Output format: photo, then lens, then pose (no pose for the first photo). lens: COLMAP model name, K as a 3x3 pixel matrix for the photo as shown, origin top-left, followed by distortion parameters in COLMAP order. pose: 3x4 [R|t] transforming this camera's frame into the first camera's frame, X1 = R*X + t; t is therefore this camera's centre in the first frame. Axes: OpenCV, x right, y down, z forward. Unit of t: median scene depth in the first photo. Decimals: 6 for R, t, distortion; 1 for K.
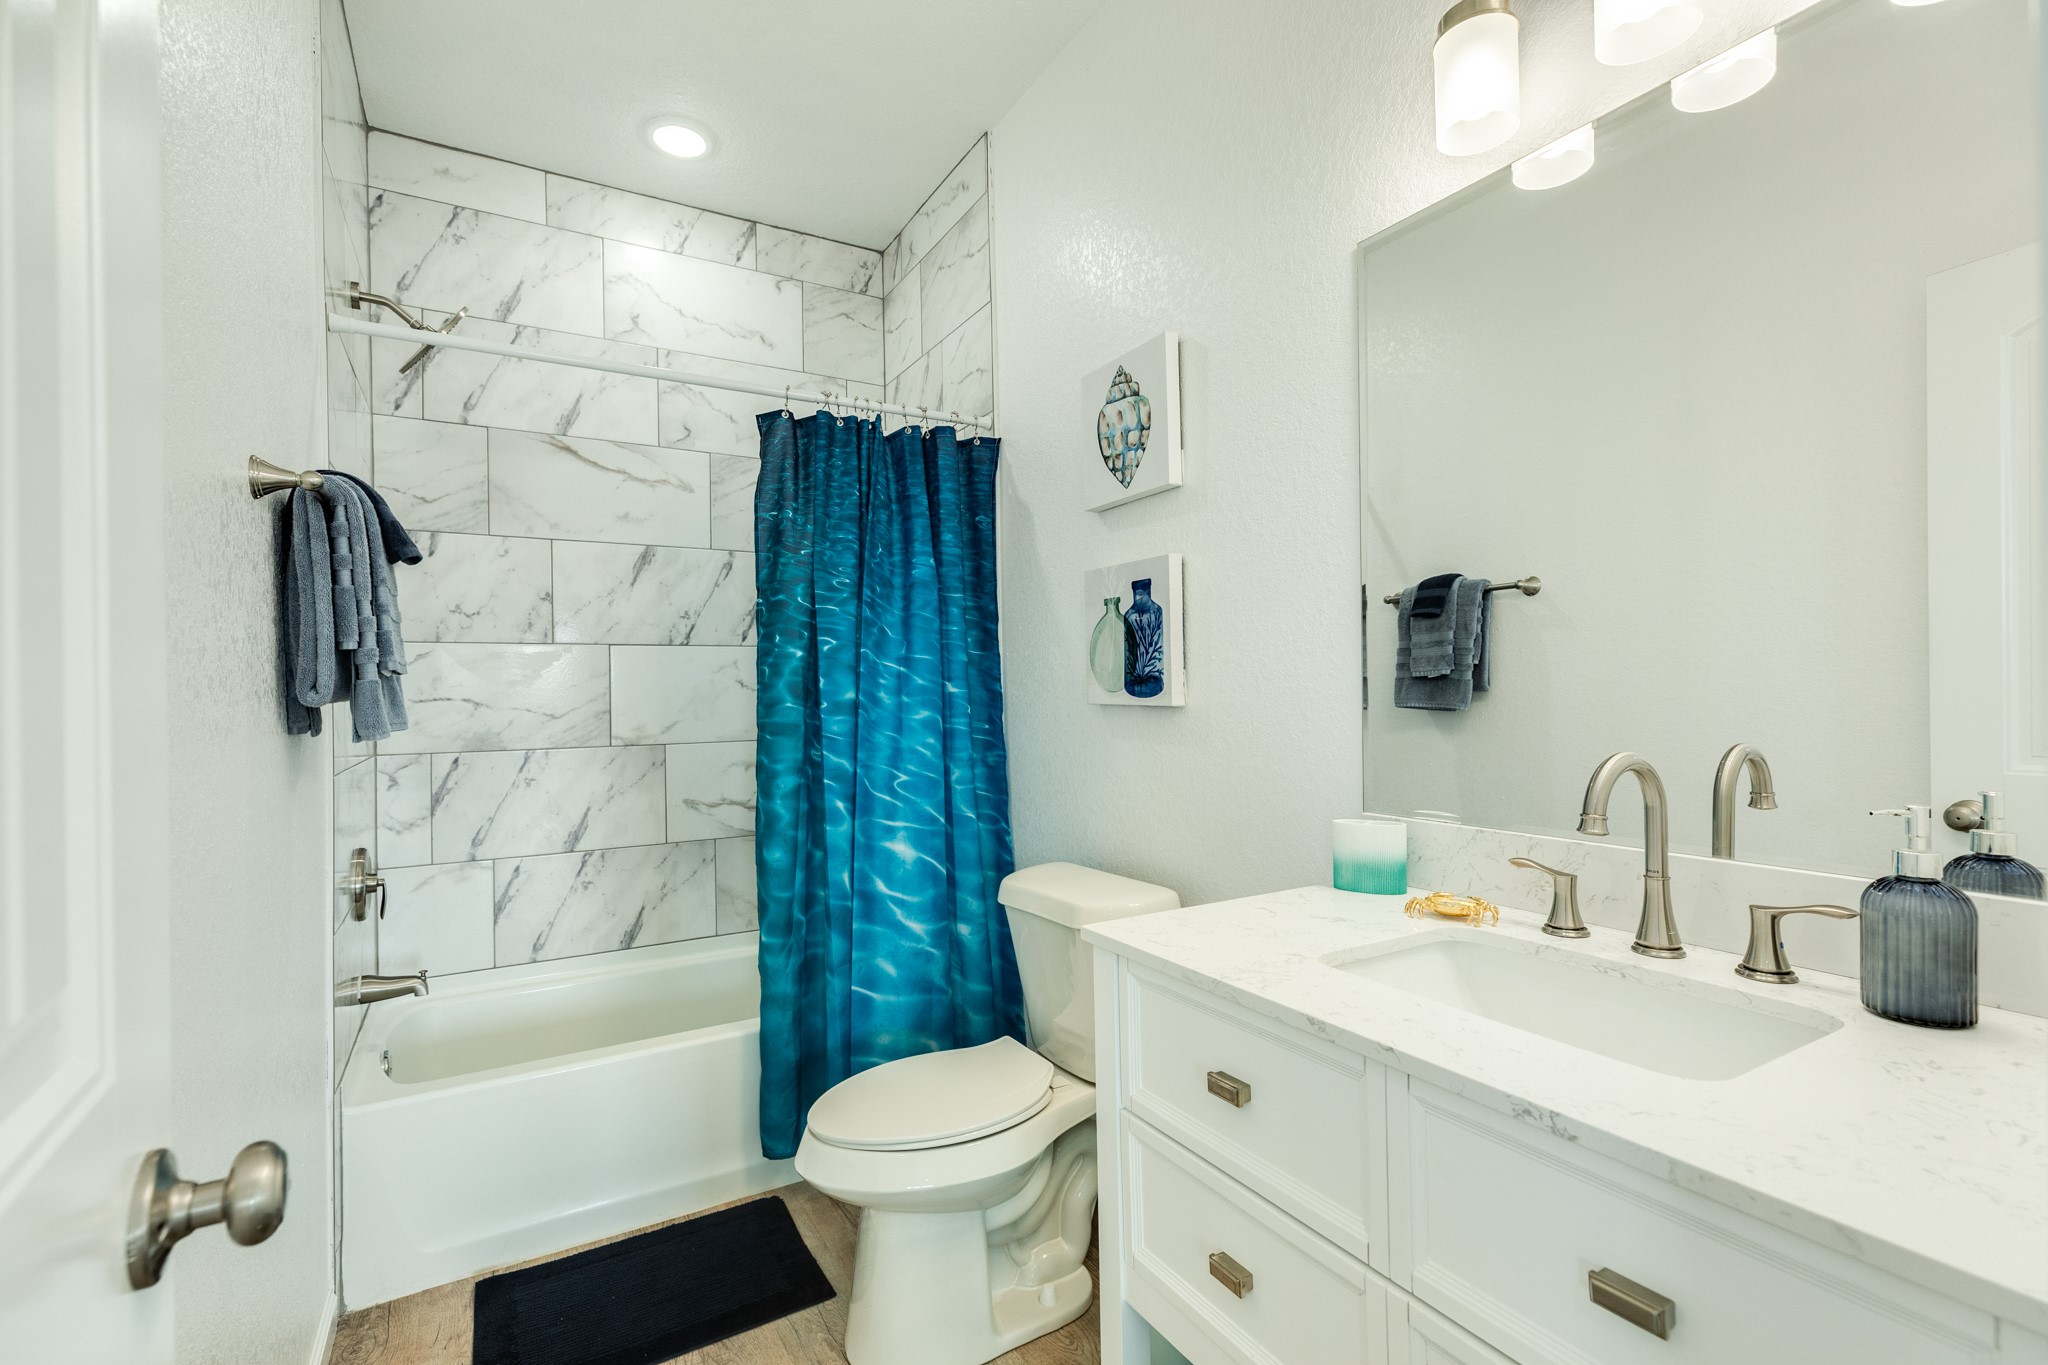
lens RADIAL K [[912.1, 0, 1021.3], [0, 912.1, 687.9], [0, 0, 1]] dist [0.006853, 0.000273]
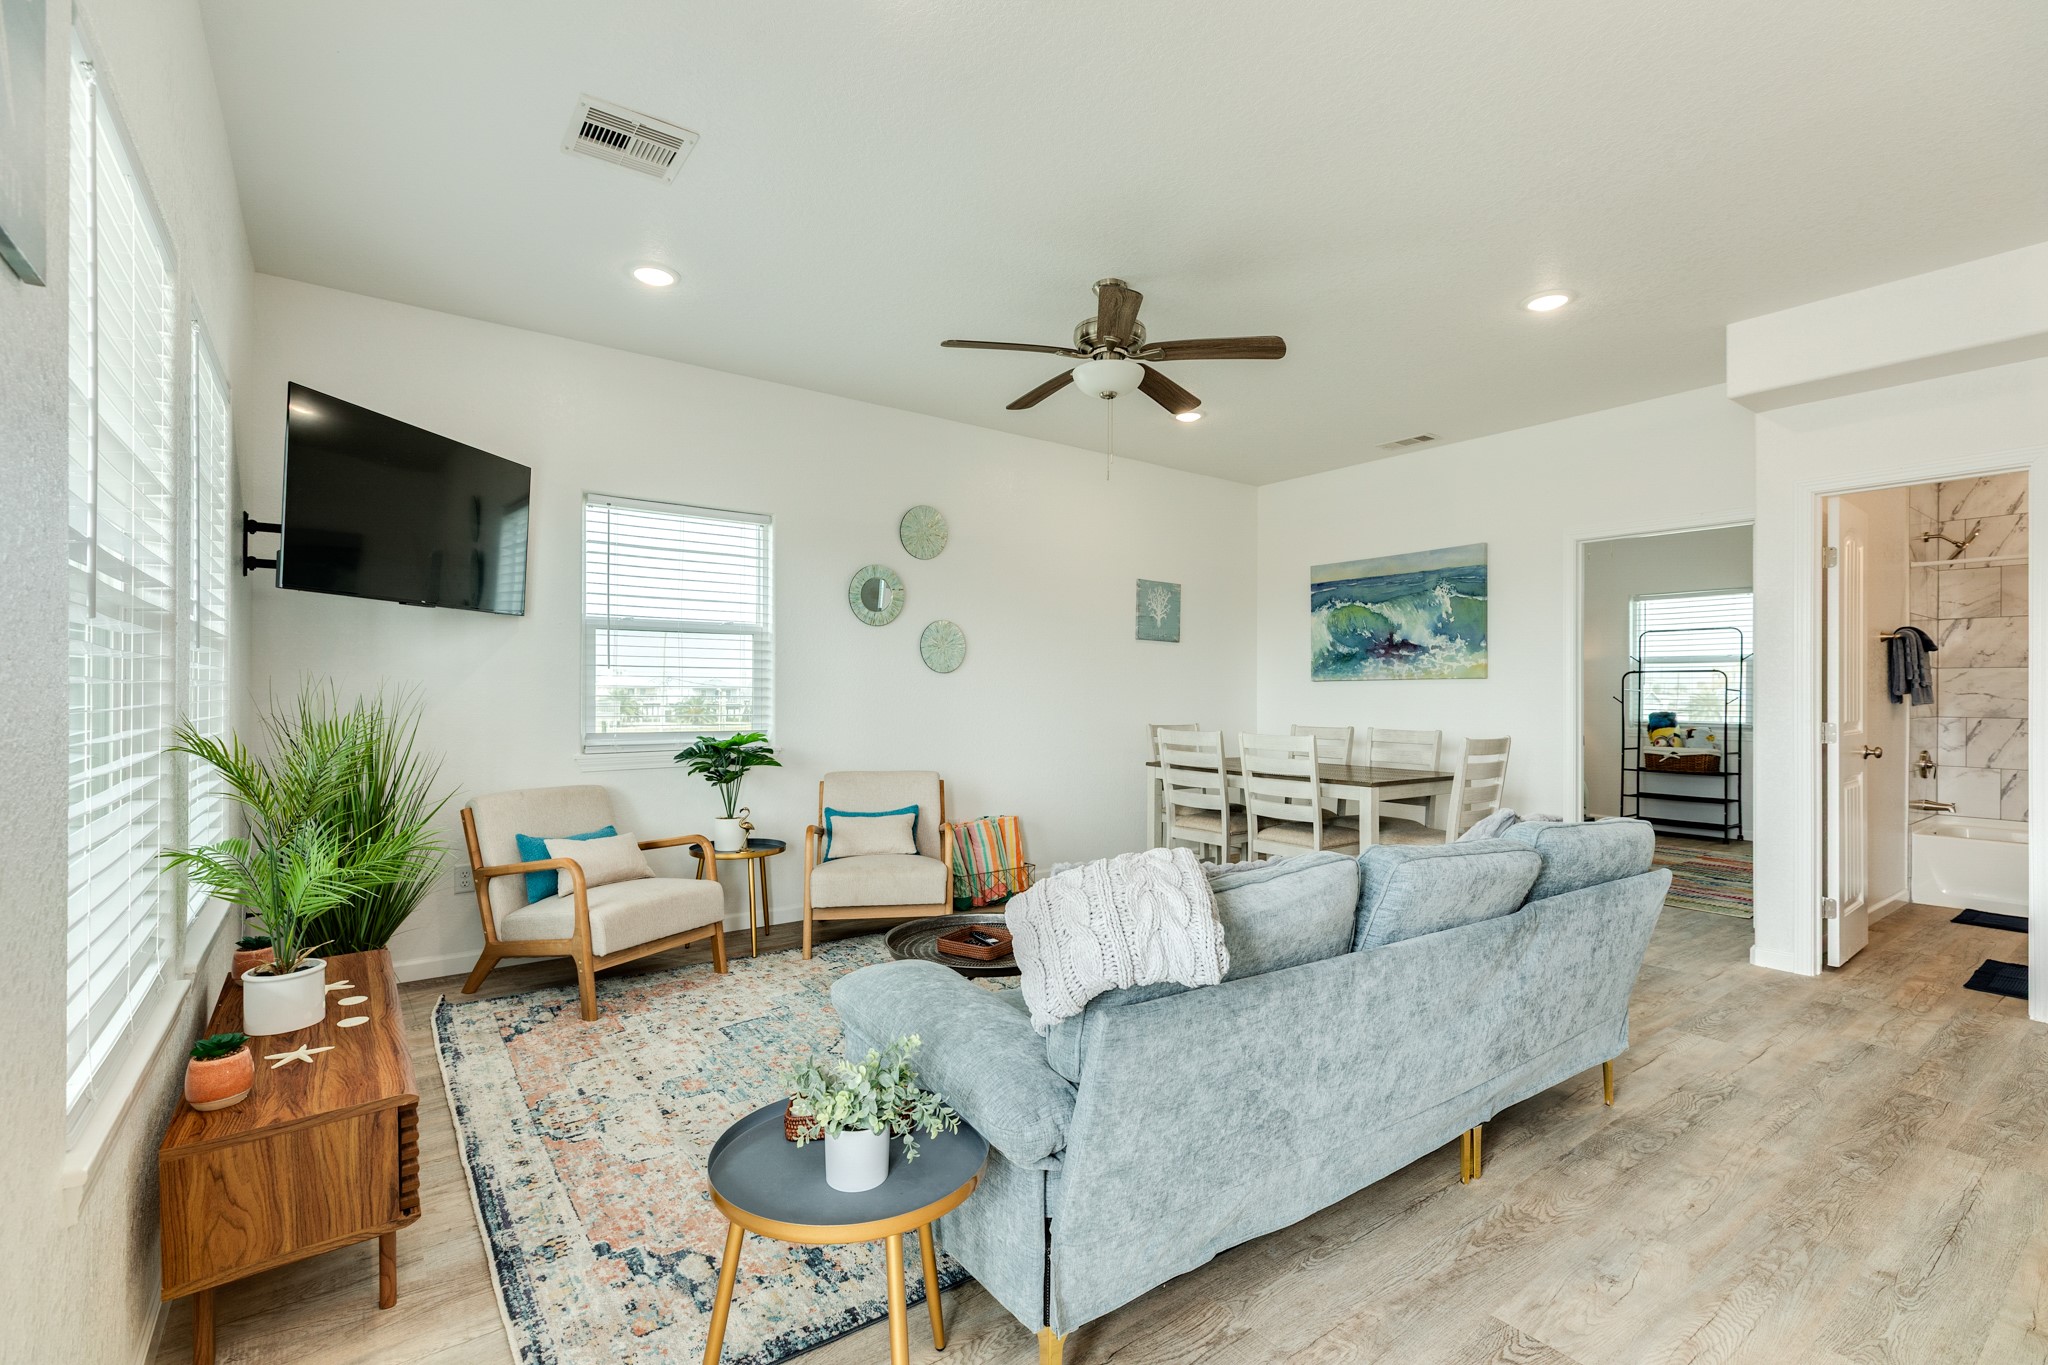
lens RADIAL K [[912.1, 0, 1021.3], [0, 912.1, 687.9], [0, 0, 1]] dist [0.006853, 0.000273]
pose [[0.113336, 0.015048, -0.993443, 1.703896], [-0.000004, 0.999885, 0.015145, -0.044502], [0.993557, -0.001712, 0.113323, -1.994911]]
